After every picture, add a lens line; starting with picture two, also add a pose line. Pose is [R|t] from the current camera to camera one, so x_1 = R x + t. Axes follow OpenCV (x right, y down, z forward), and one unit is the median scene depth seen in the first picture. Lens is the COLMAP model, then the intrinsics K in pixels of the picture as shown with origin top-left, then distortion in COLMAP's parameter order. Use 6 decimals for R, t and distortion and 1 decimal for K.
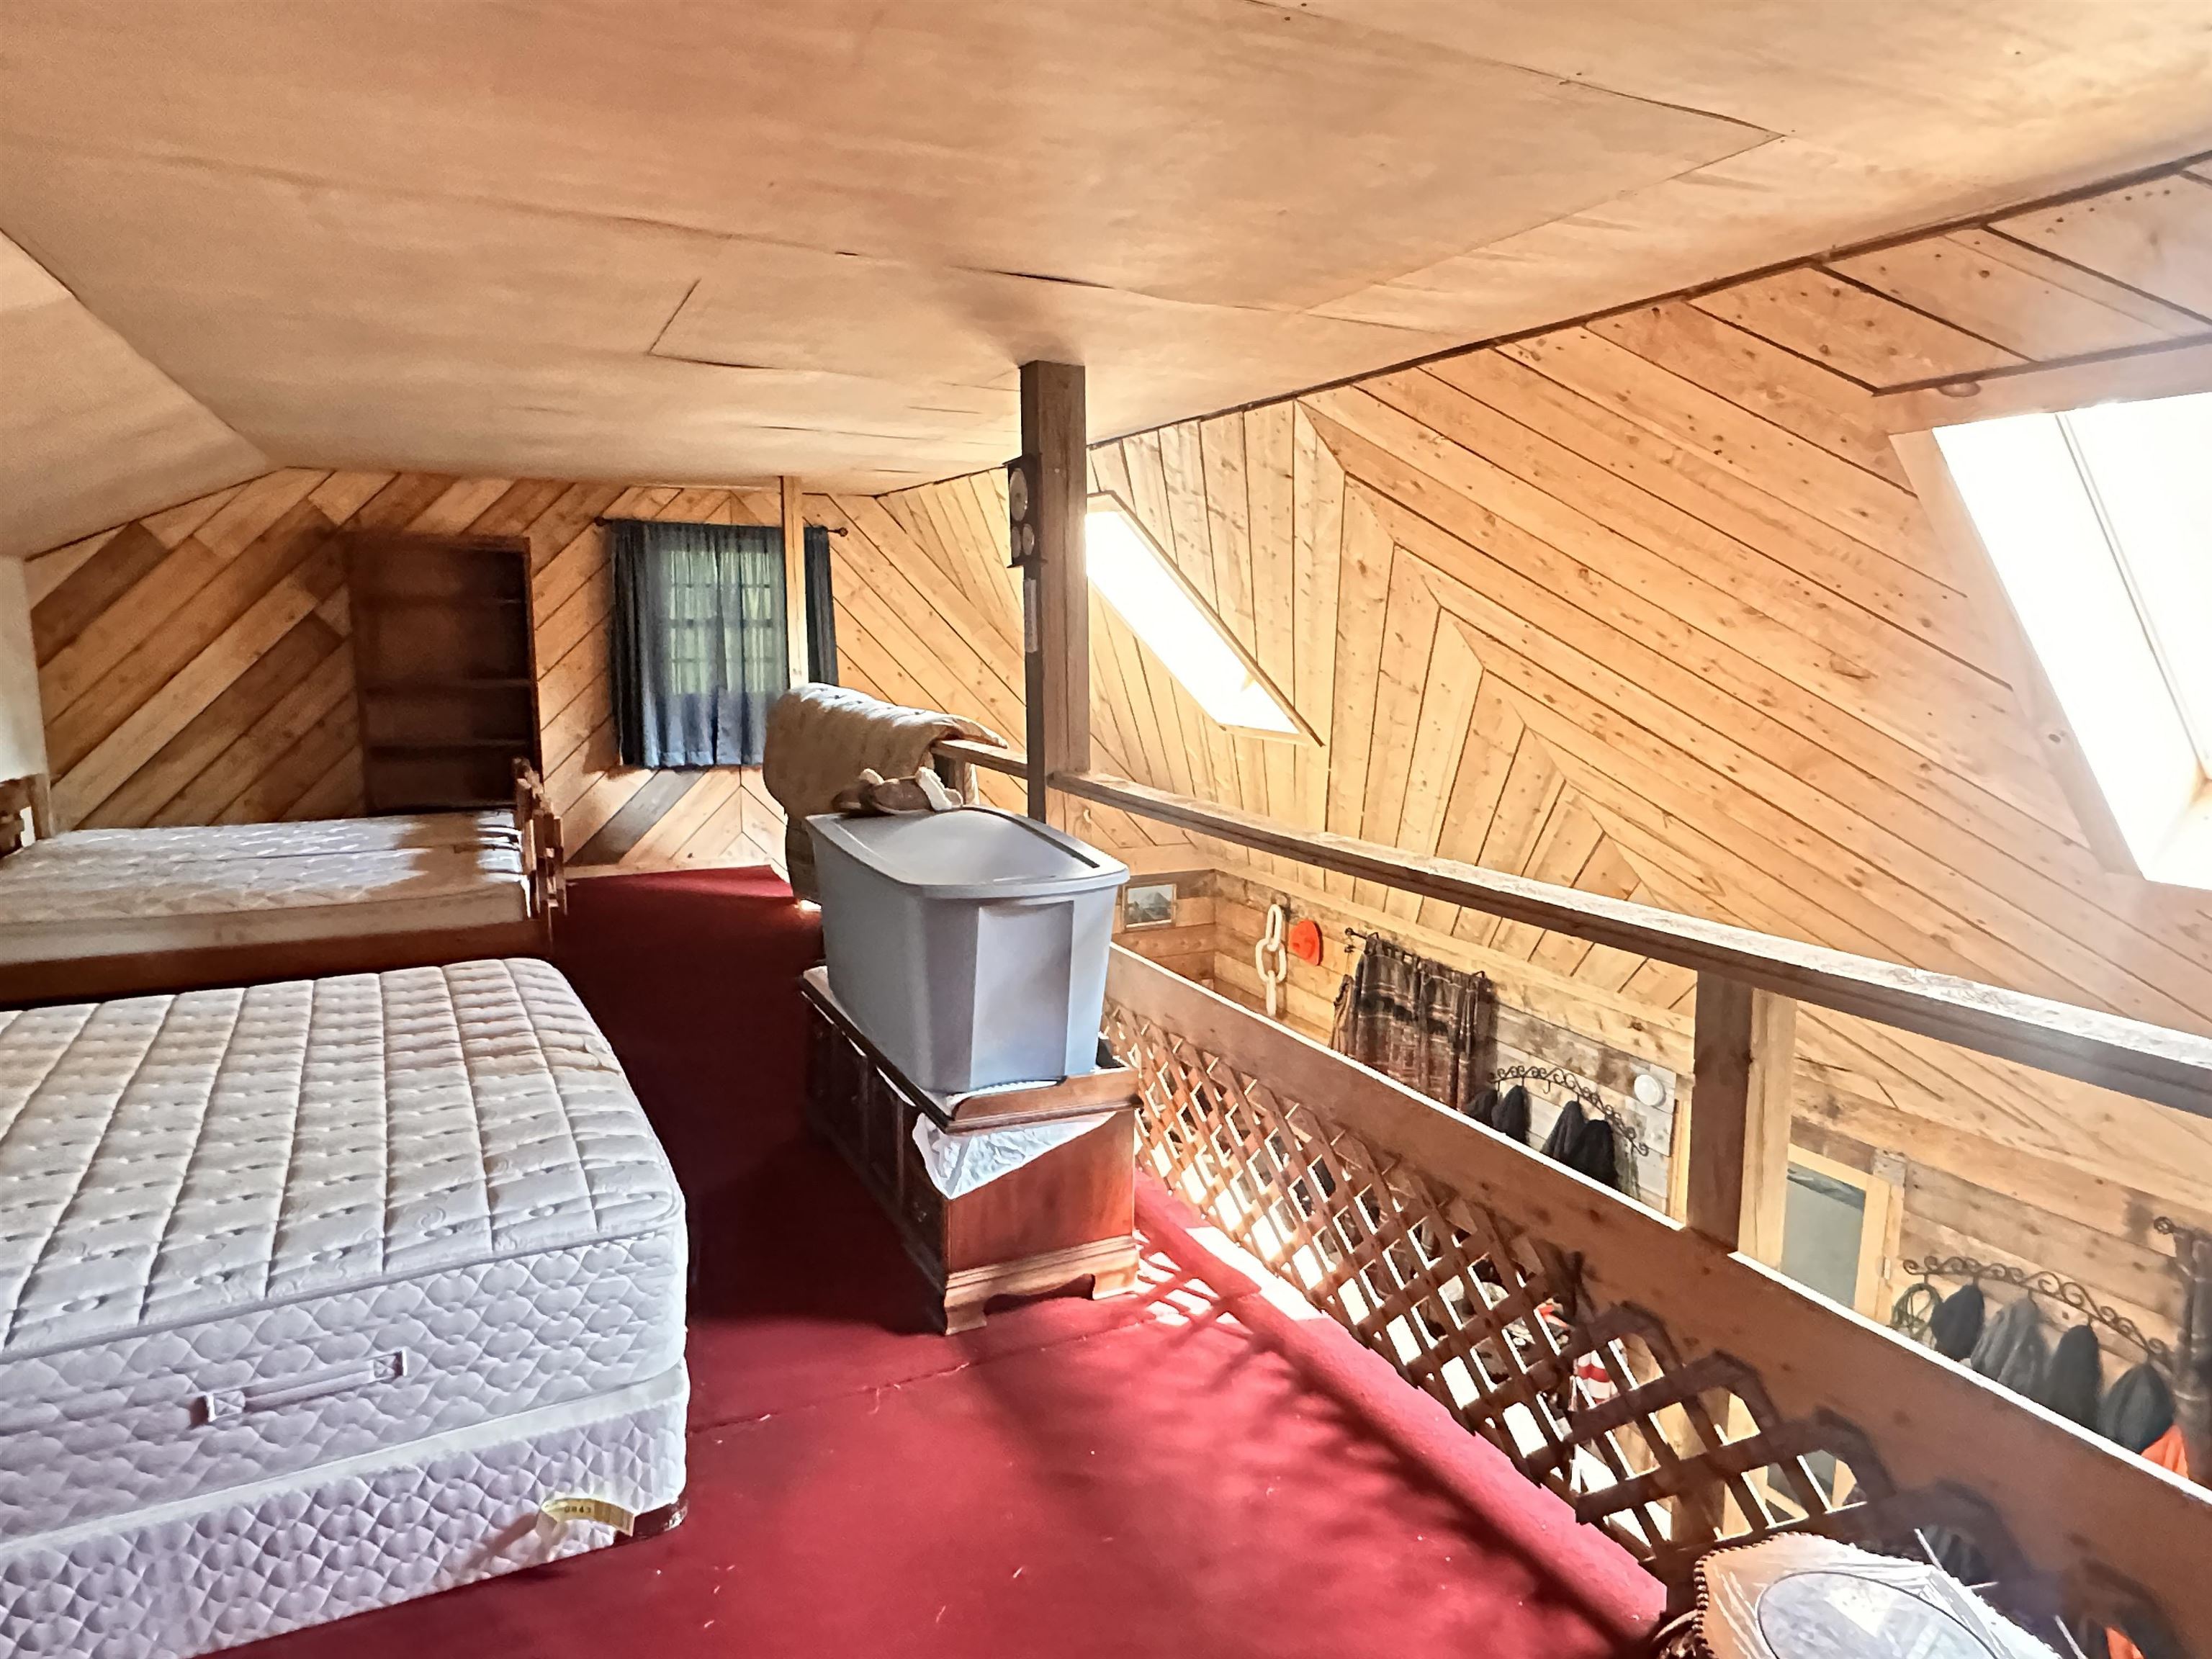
lens RADIAL K [[1323.1, 0, 1101.9], [0, 1323.1, 827.1], [0, 0, 1]] dist [-0.007624, 0.002476]
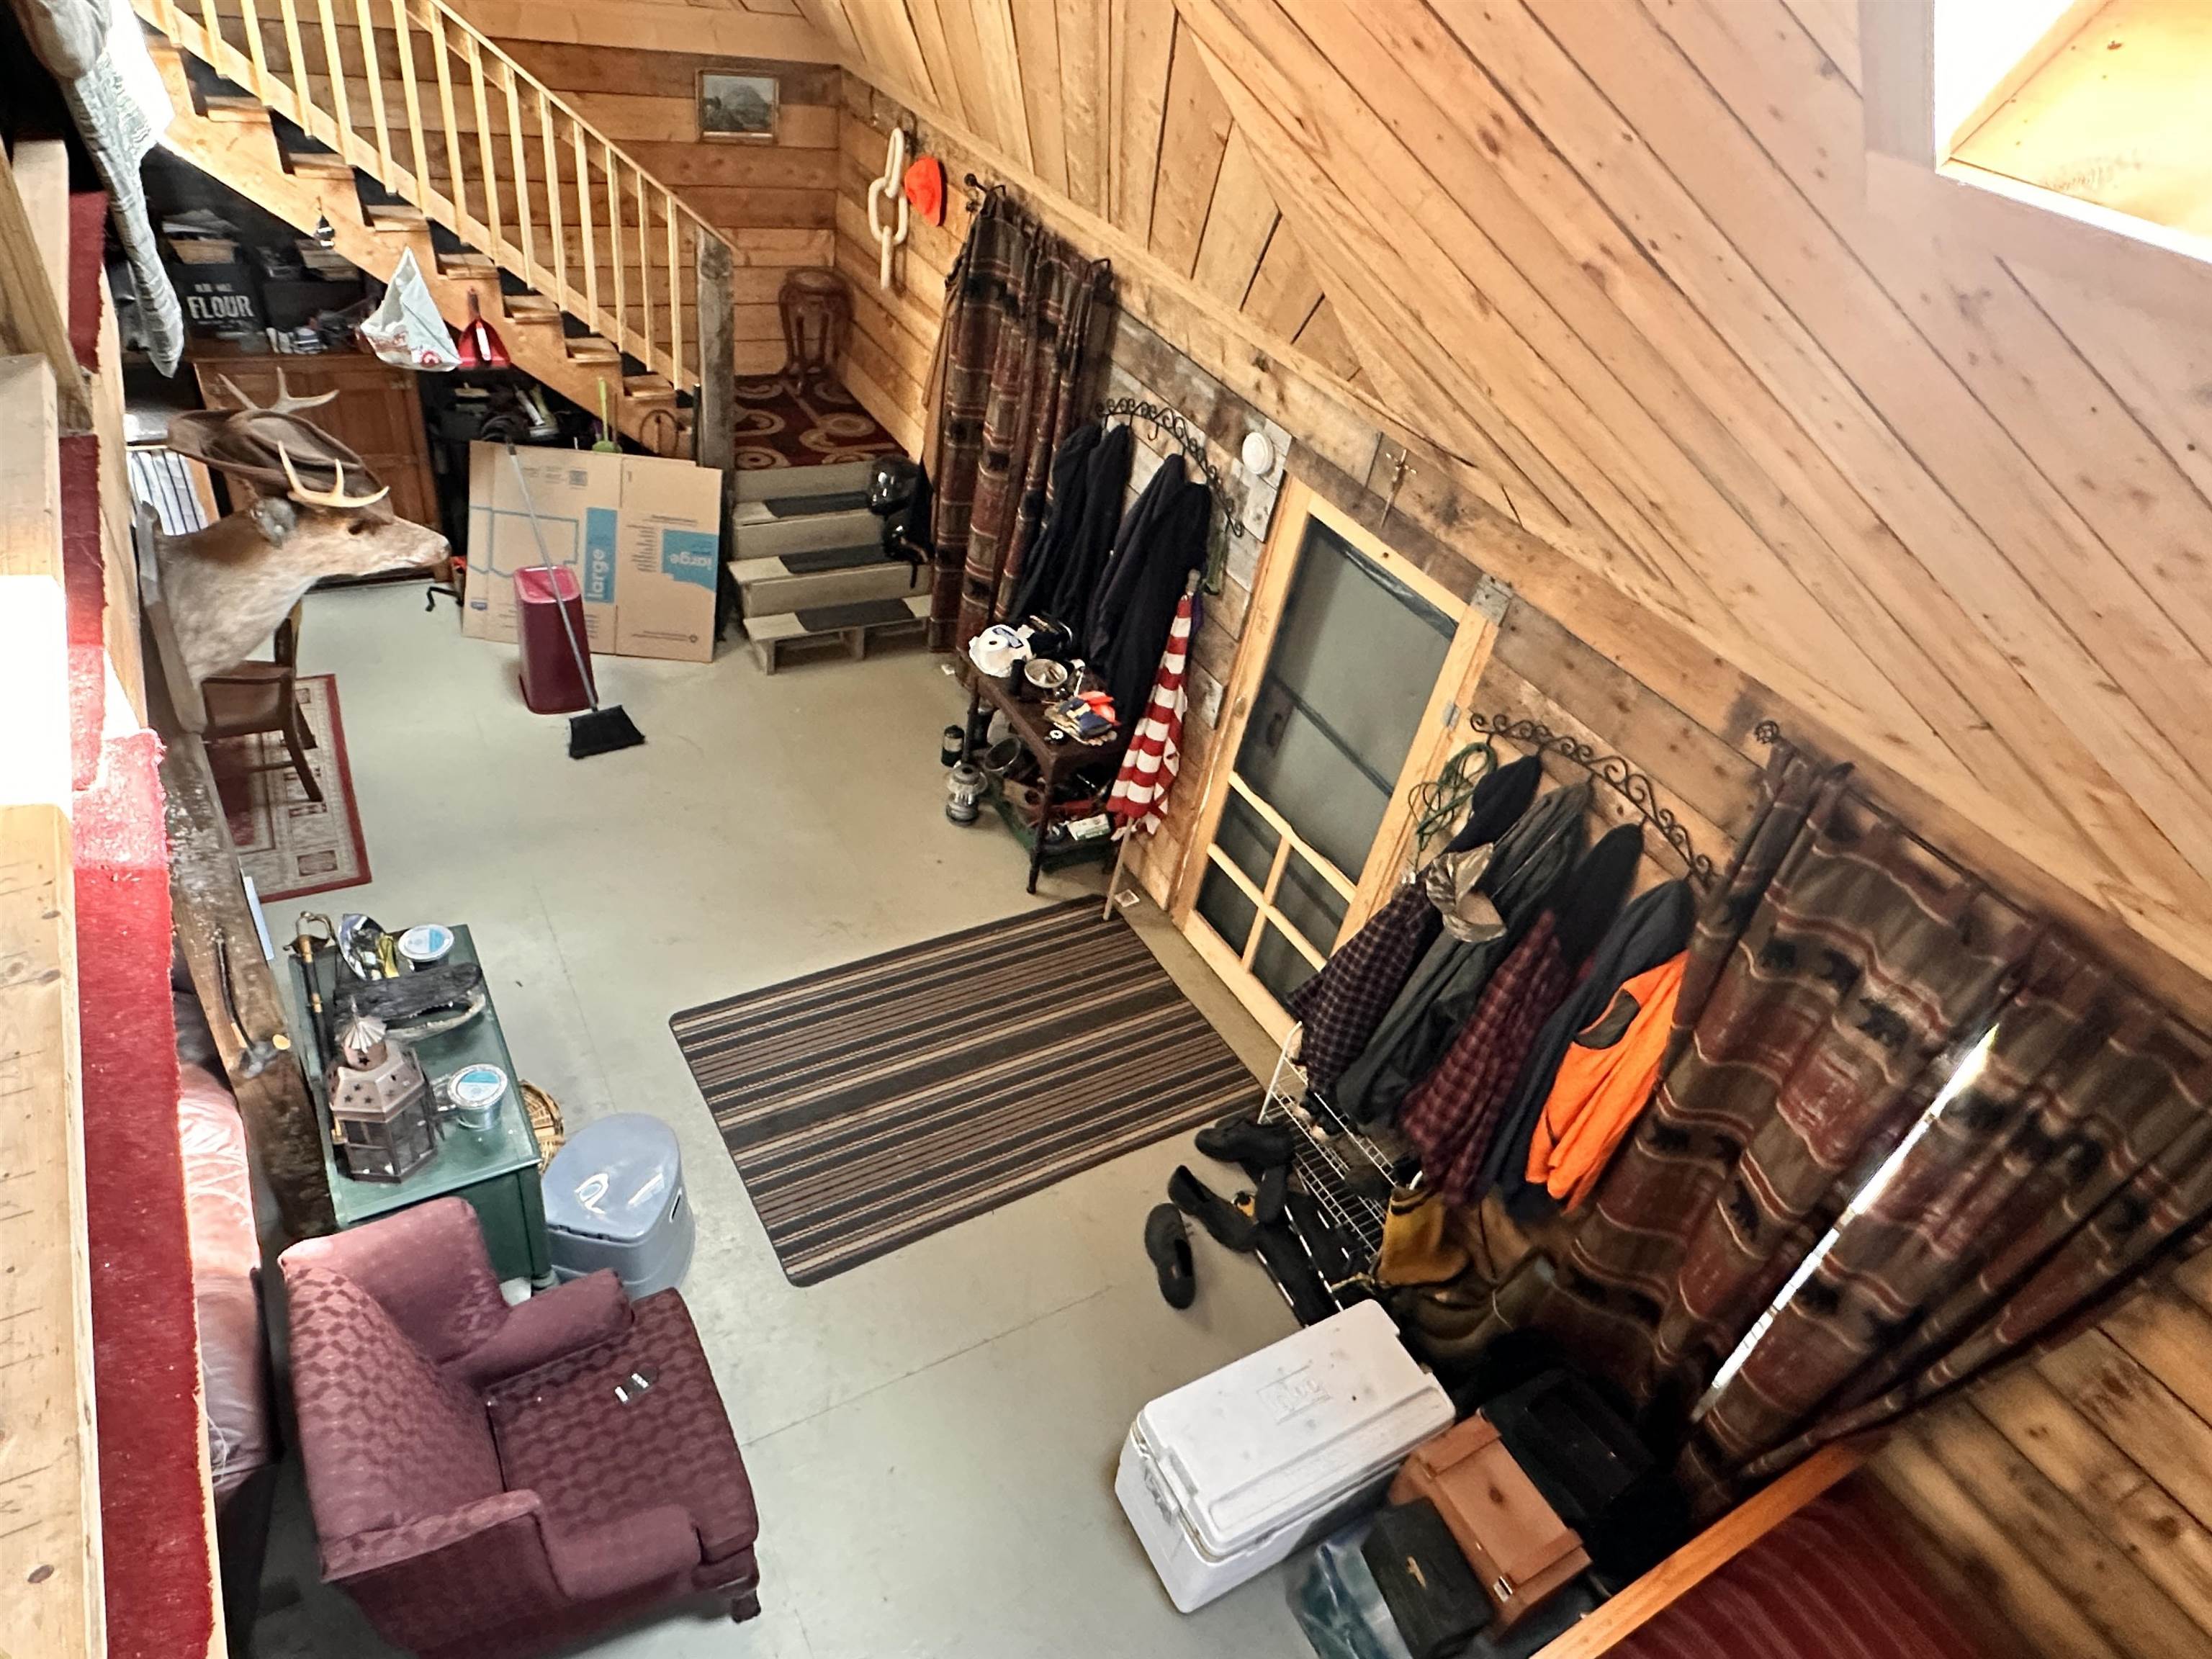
lens RADIAL K [[1323.1, 0, 1098.7], [0, 1323.1, 824.6], [0, 0, 1]] dist [-0.007624, 0.002476]
pose [[0.984941, 0.074622, 0.155955, 0.220171], [-0.142536, 0.861006, 0.488214, 0.026233], [-0.097847, -0.503091, 0.858676, 0.253544]]
